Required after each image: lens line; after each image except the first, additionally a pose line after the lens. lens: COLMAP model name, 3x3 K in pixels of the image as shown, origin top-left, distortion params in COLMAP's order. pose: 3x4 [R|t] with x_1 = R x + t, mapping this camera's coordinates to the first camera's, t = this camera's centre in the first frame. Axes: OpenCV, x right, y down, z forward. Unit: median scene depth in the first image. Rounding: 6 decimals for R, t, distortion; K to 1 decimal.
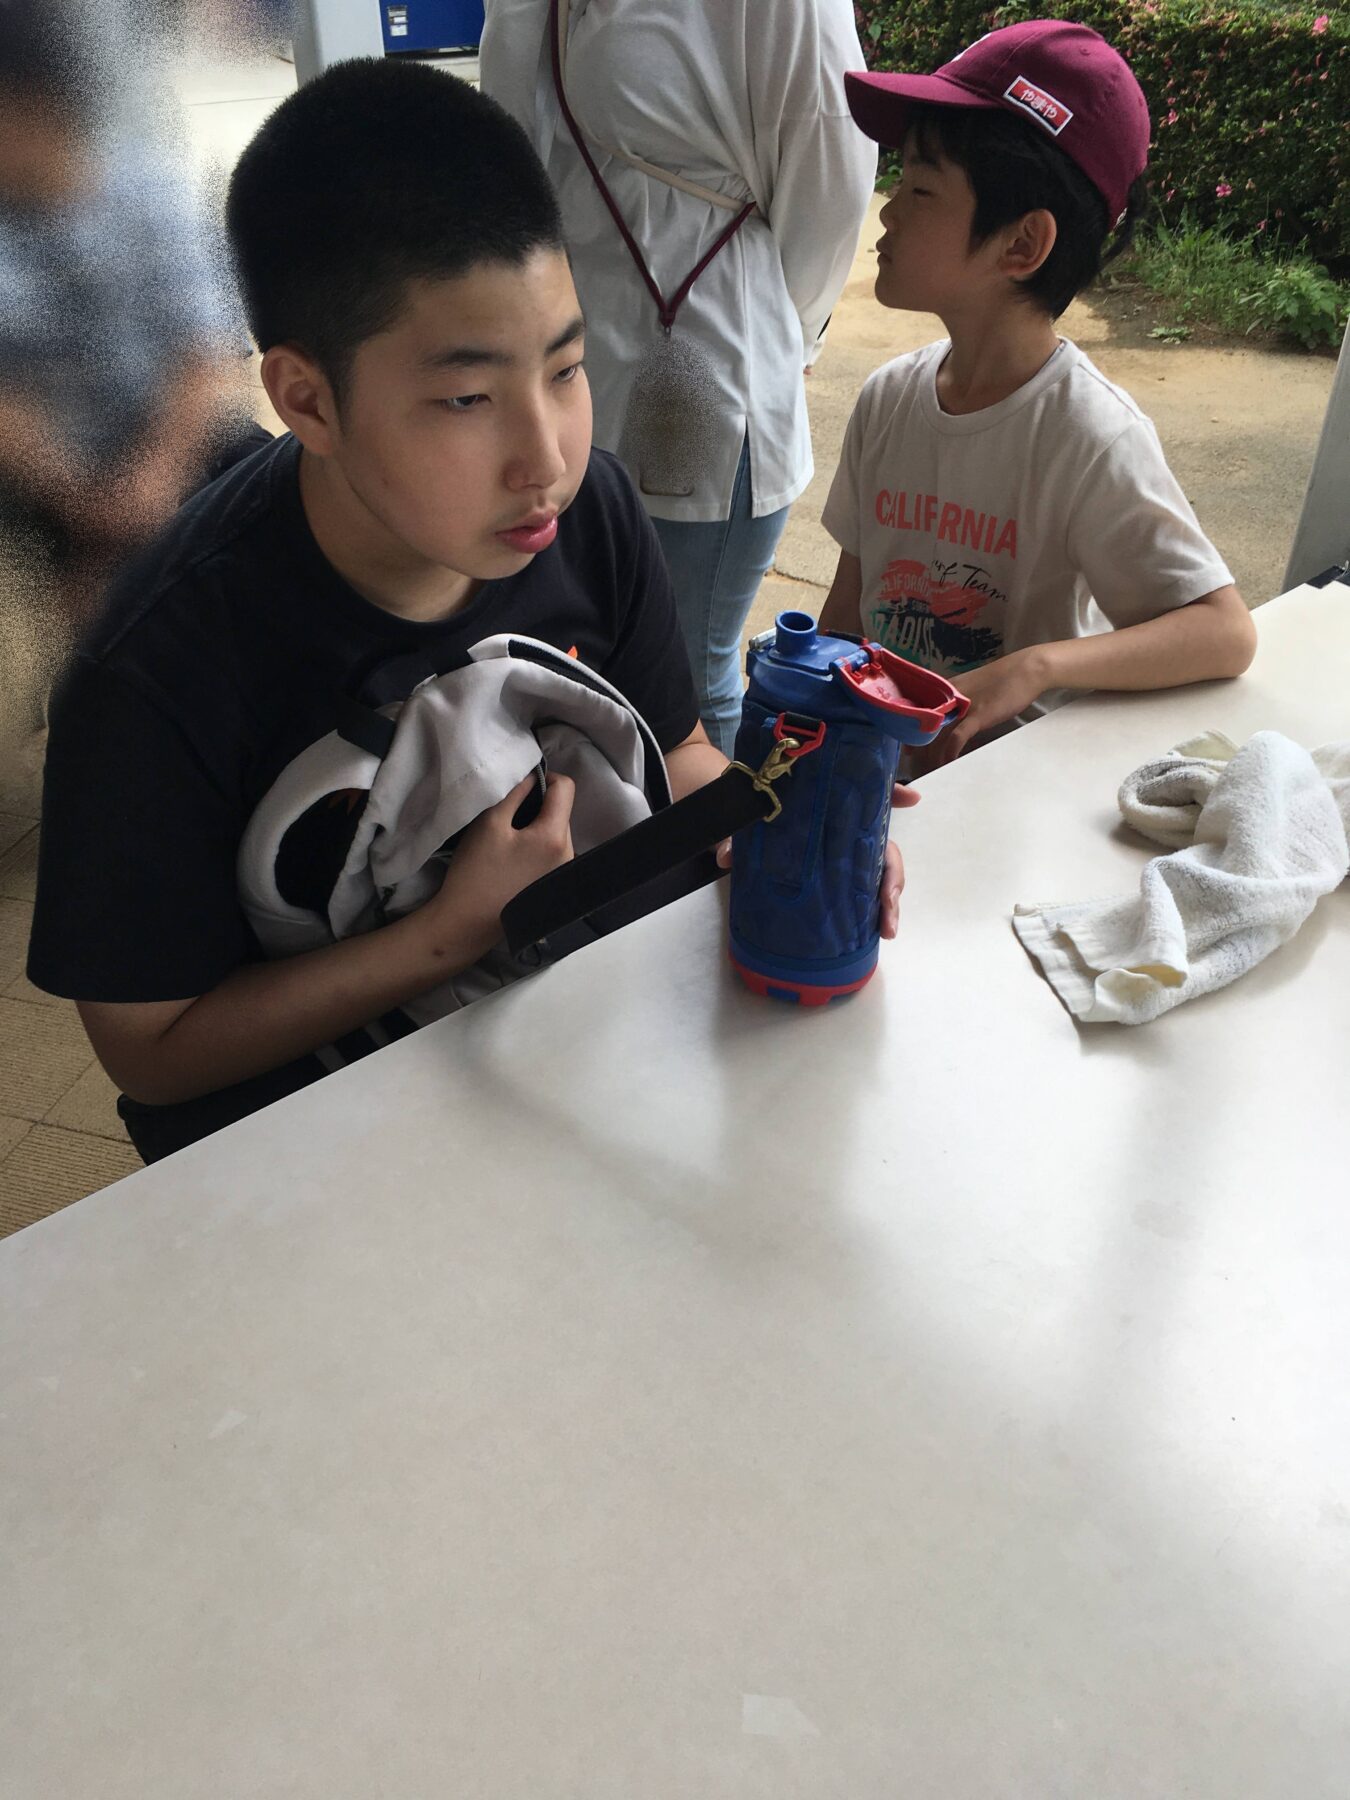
lens RADIAL K [[1499.9, 0, 673.8], [0, 1499.9, 900.8], [0, 0, 1]] dist [0.003326, -0.028756]
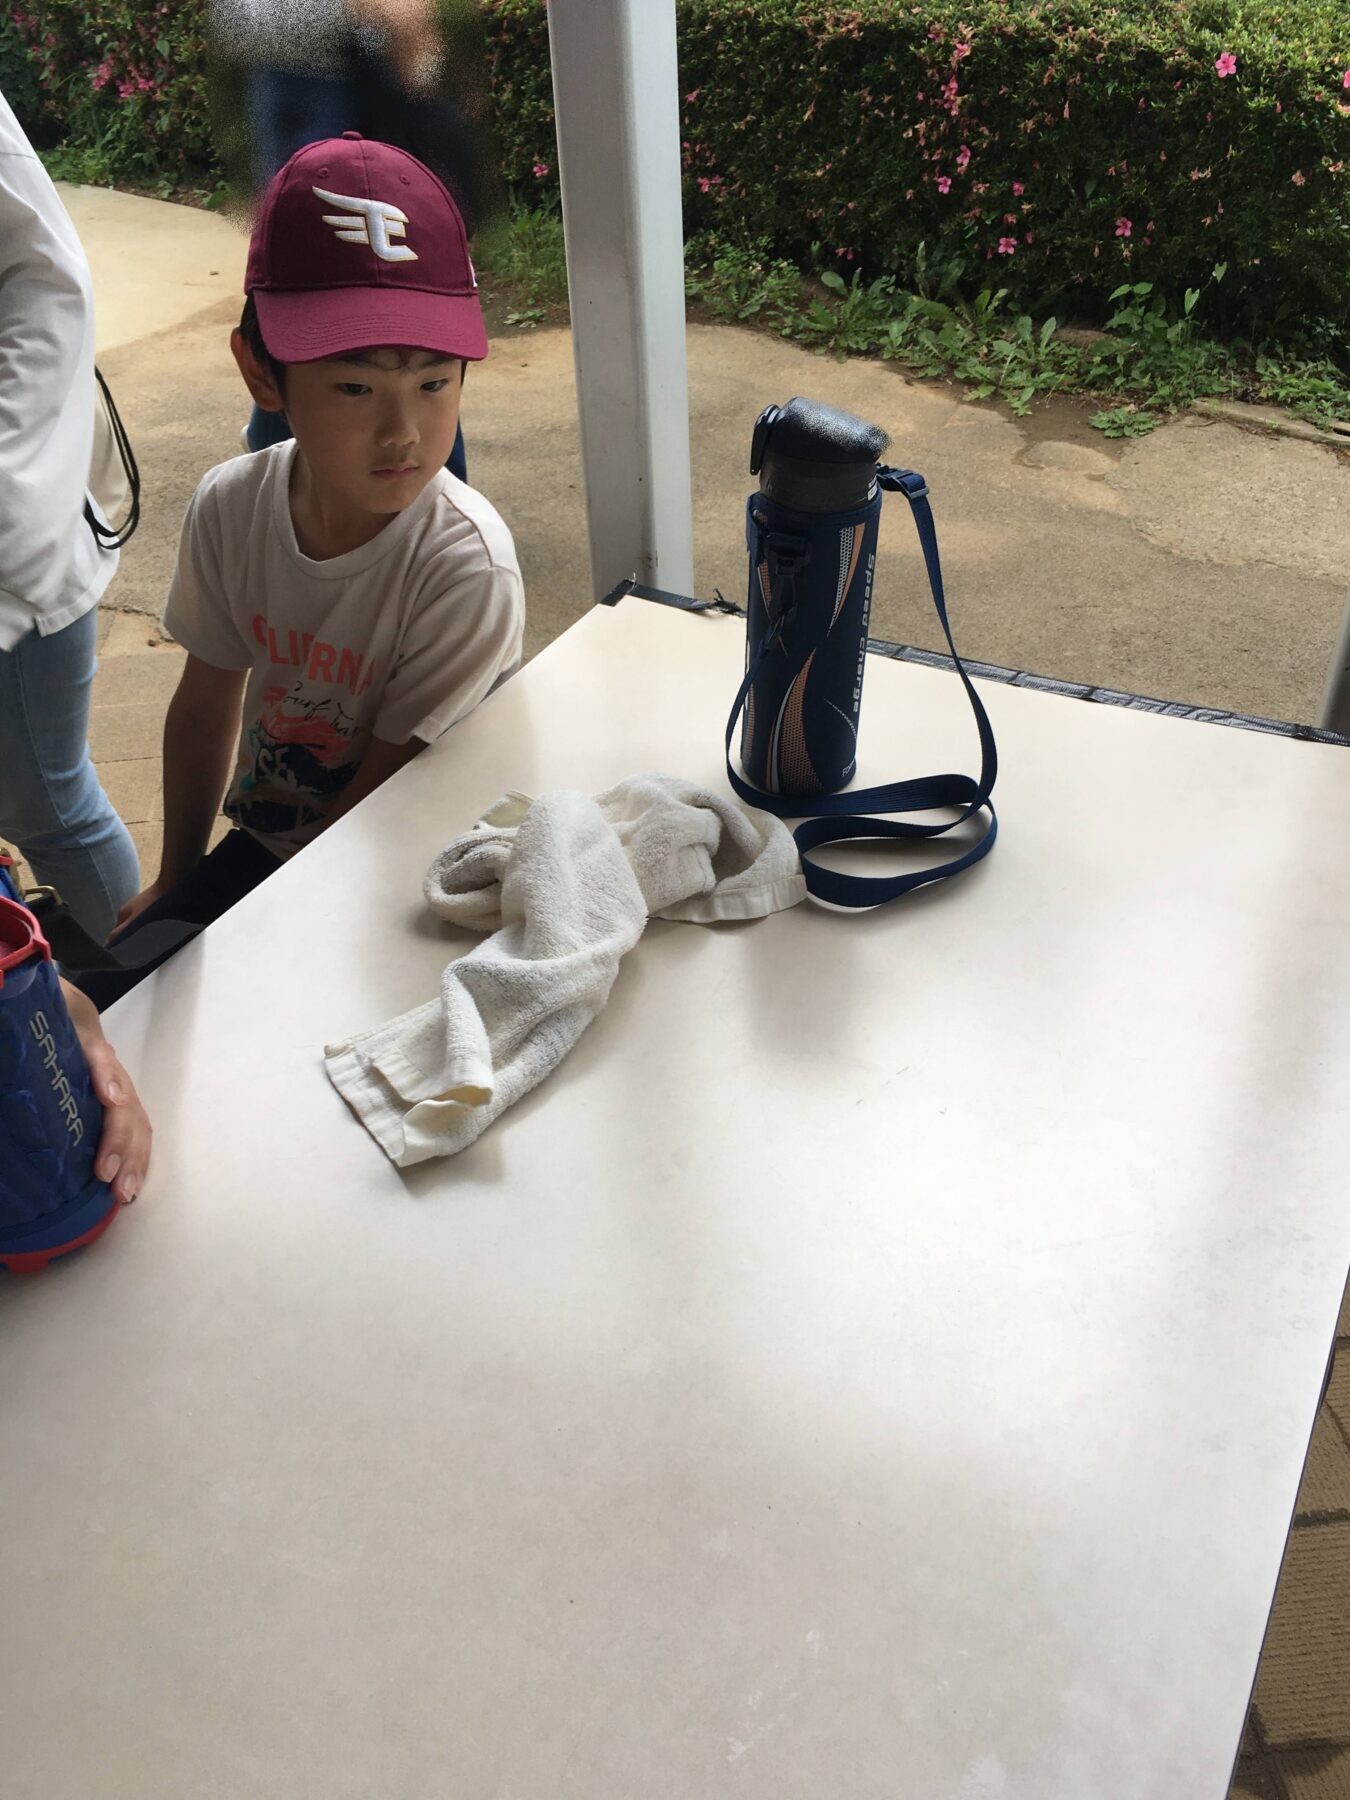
lens RADIAL K [[1499.9, 0, 682.6], [0, 1499.9, 900.3], [0, 0, 1]] dist [0.003326, -0.028756]
pose [[0.925744, -0.257213, 0.277200, 0.197883], [0.254934, 0.965916, 0.044886, -0.070141], [-0.279297, 0.029114, 0.959763, 0.042720]]
